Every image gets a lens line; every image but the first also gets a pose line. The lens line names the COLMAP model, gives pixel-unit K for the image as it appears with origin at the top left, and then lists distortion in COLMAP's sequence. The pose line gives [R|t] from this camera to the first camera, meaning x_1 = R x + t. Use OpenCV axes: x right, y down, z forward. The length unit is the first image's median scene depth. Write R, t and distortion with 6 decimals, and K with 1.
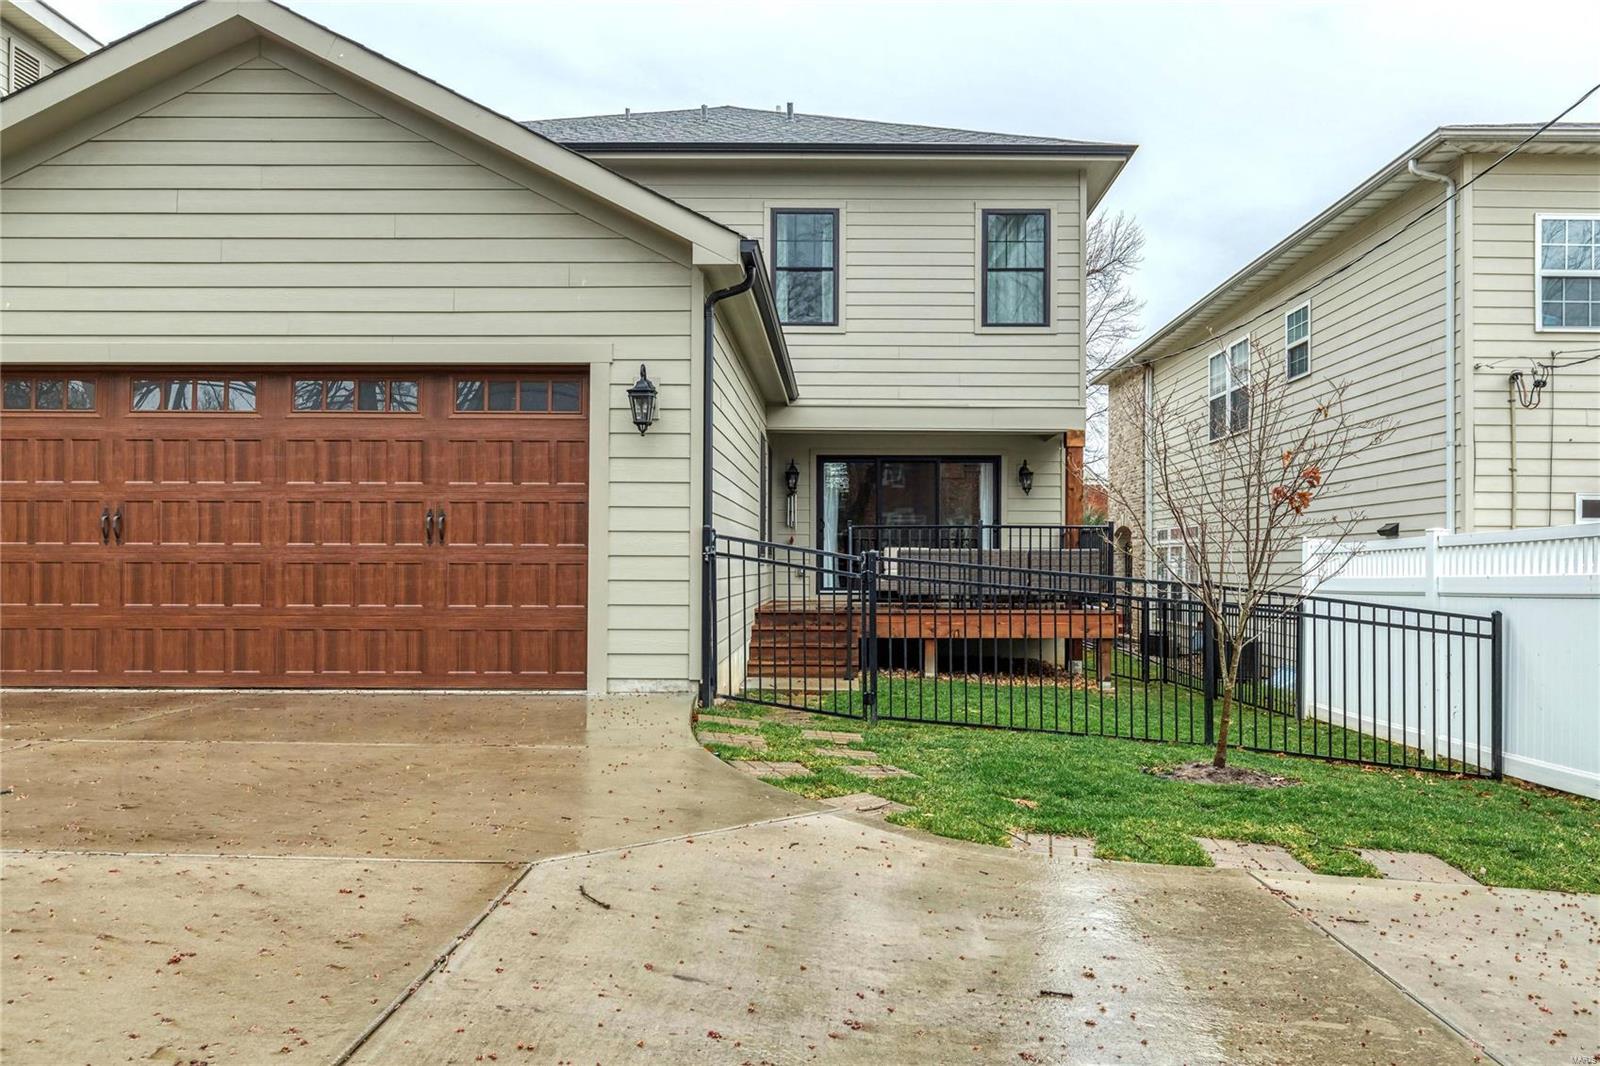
lens RADIAL K [[1119.0, 0, 800.0], [0, 1119.0, 533.0], [0, 0, 1]] dist [0.006436, 0.002137]
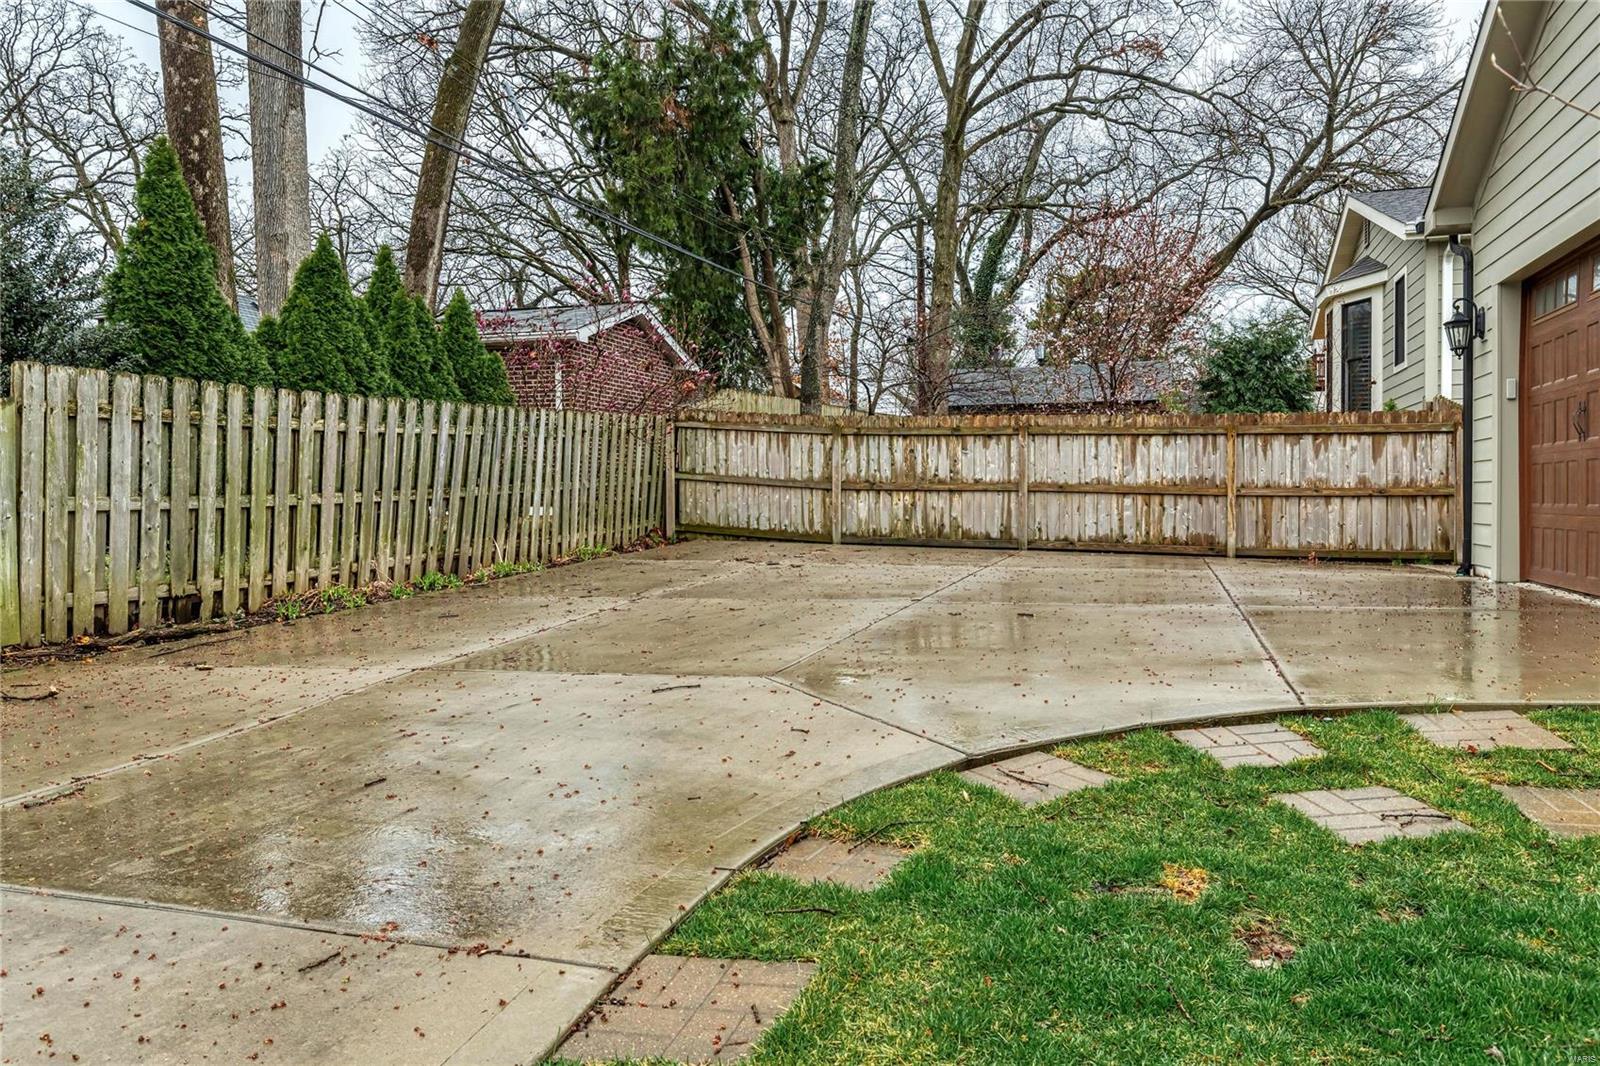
lens RADIAL K [[1119.0, 0, 800.0], [0, 1119.0, 533.0], [0, 0, 1]] dist [0.006436, 0.002137]
pose [[-0.285207, 0.027582, -0.958069, 1.073419], [0.025787, 0.999445, 0.021097, 0.111727], [0.958119, -0.018688, -0.285760, 1.537105]]
